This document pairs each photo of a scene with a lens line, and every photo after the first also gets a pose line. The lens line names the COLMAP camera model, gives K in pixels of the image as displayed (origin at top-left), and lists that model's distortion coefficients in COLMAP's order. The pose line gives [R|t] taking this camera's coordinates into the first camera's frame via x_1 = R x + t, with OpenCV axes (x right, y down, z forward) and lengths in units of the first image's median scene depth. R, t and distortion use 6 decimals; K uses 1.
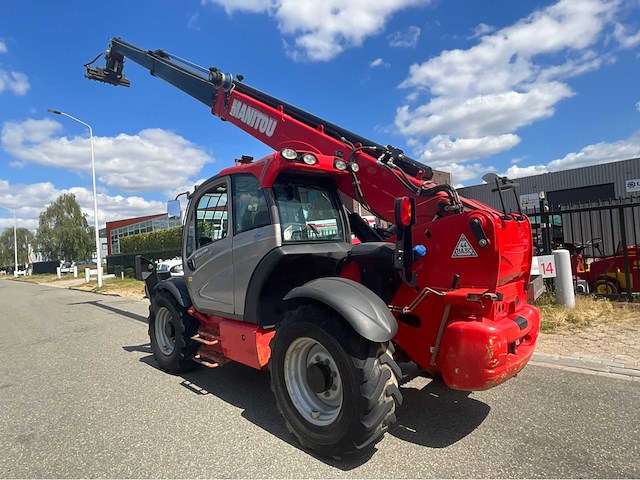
lens RADIAL K [[362.2, 0, 317.8], [0, 362.2, 236.5], [0, 0, 1]] dist [-0.014623, 0.010715]
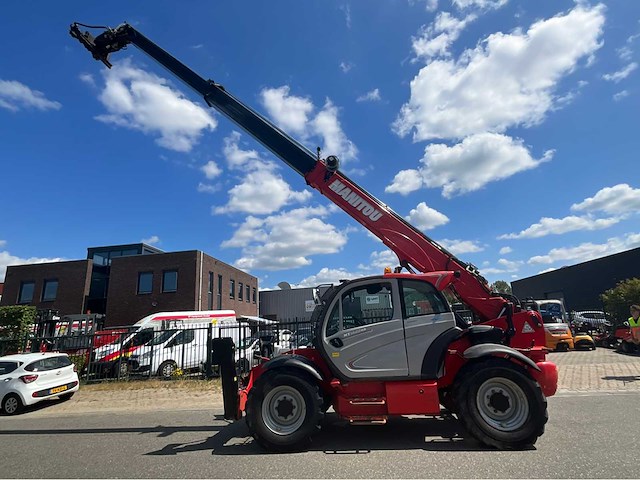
lens RADIAL K [[320.5, 0, 319.5], [0, 320.5, 240.8], [0, 0, 1]] dist [-0.004752, 0.004754]
pose [[0.779899, 0.184744, 0.598019, -1.281916], [-0.012037, 0.959697, -0.280778, 0.059566], [-0.625789, 0.211780, 0.750691, 0.146644]]
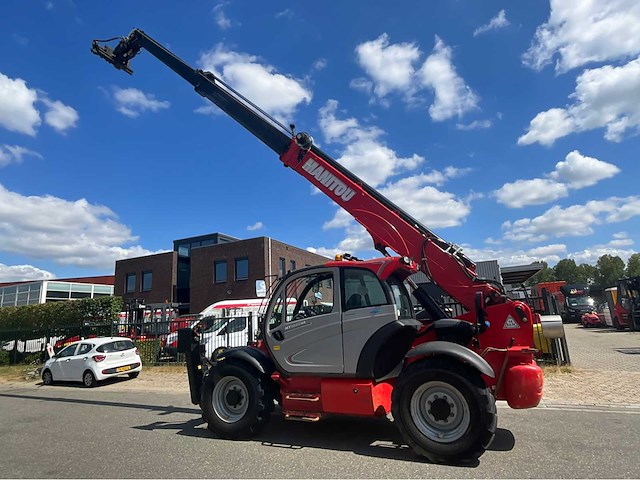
lens RADIAL K [[362.2, 0, 318.5], [0, 362.2, 239.9], [0, 0, 1]] dist [-0.014623, 0.010715]
pose [[0.935043, 0.098230, 0.340653, -0.760624], [-0.023657, 0.975996, -0.216502, 0.028519], [-0.353743, 0.194380, 0.914922, -0.240697]]
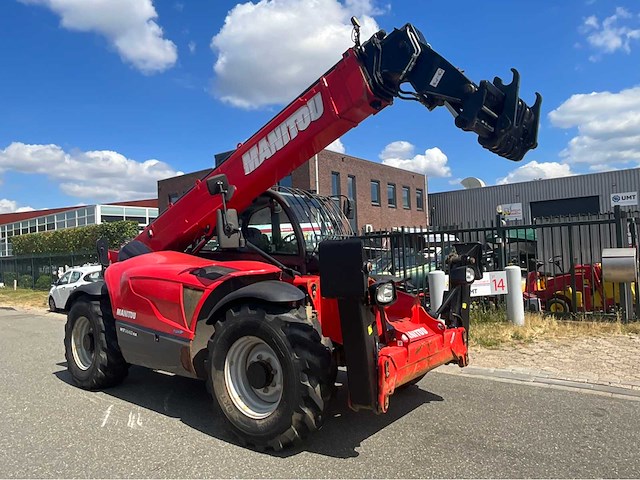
lens RADIAL K [[447.7, 0, 317.9], [0, 447.7, 234.6], [0, 0, 1]] dist [-0.008272, 0.002685]
pose [[0.993414, 0.036868, 0.108483, 0.024389], [-0.034552, 0.999135, -0.023155, -0.002685], [-0.109243, 0.019254, 0.993829, -0.252685]]
